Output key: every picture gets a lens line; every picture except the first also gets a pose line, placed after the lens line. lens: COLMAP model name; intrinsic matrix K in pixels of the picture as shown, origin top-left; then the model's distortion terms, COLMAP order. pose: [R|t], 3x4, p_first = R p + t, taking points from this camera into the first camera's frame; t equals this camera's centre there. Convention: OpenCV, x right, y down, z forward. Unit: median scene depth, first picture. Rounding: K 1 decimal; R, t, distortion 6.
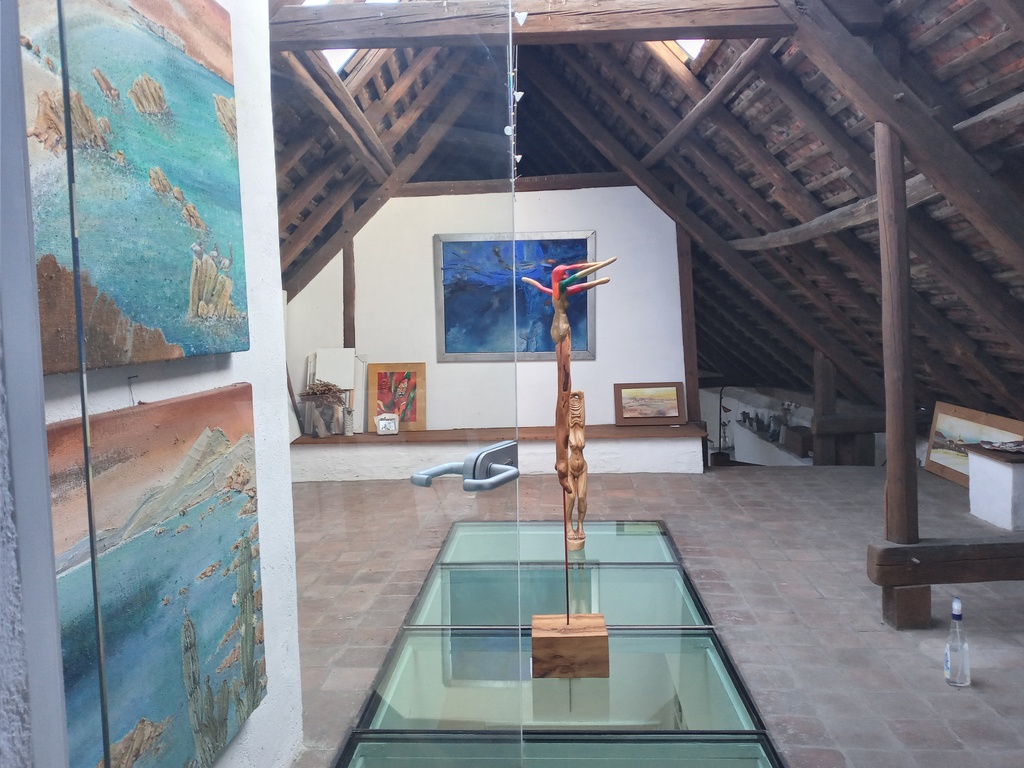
lens RADIAL K [[810.3, 0, 512.0], [0, 810.3, 384.0], [0, 0, 1]] dist [0.077131, -0.125678]
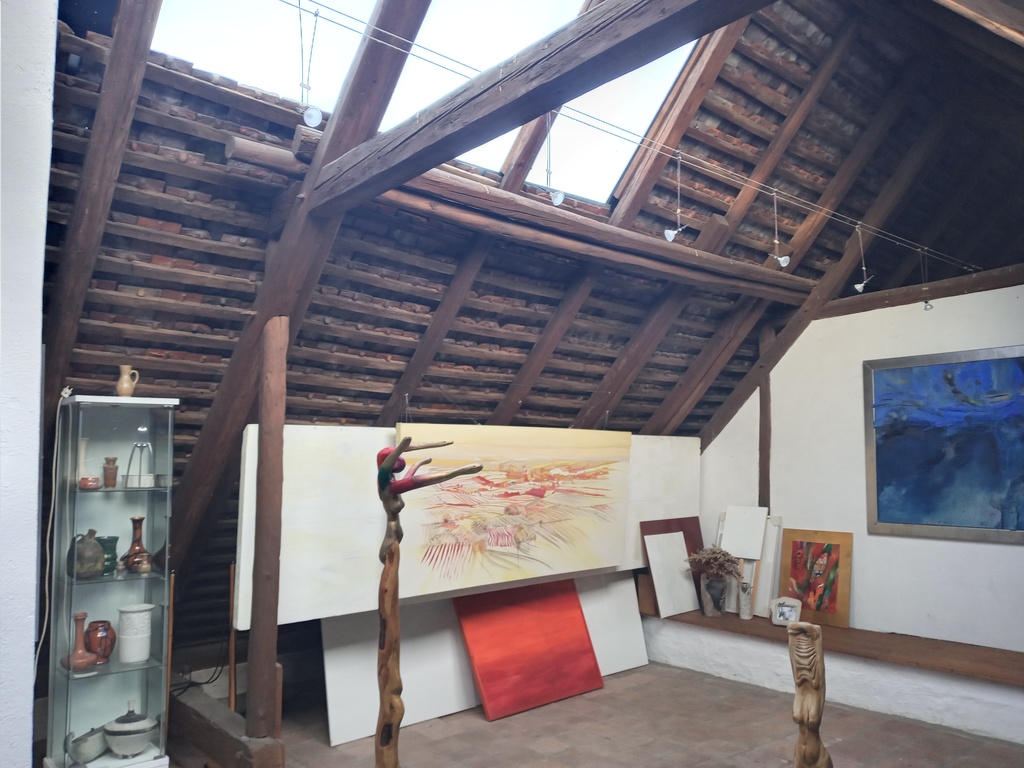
lens RADIAL K [[810.3, 0, 512.0], [0, 810.3, 384.0], [0, 0, 1]] dist [0.077131, -0.125678]
pose [[0.652900, -0.059053, -0.755139, 0.263411], [-0.056867, 0.990321, -0.126612, -0.048858], [0.755307, 0.125608, 0.643222, 0.271106]]
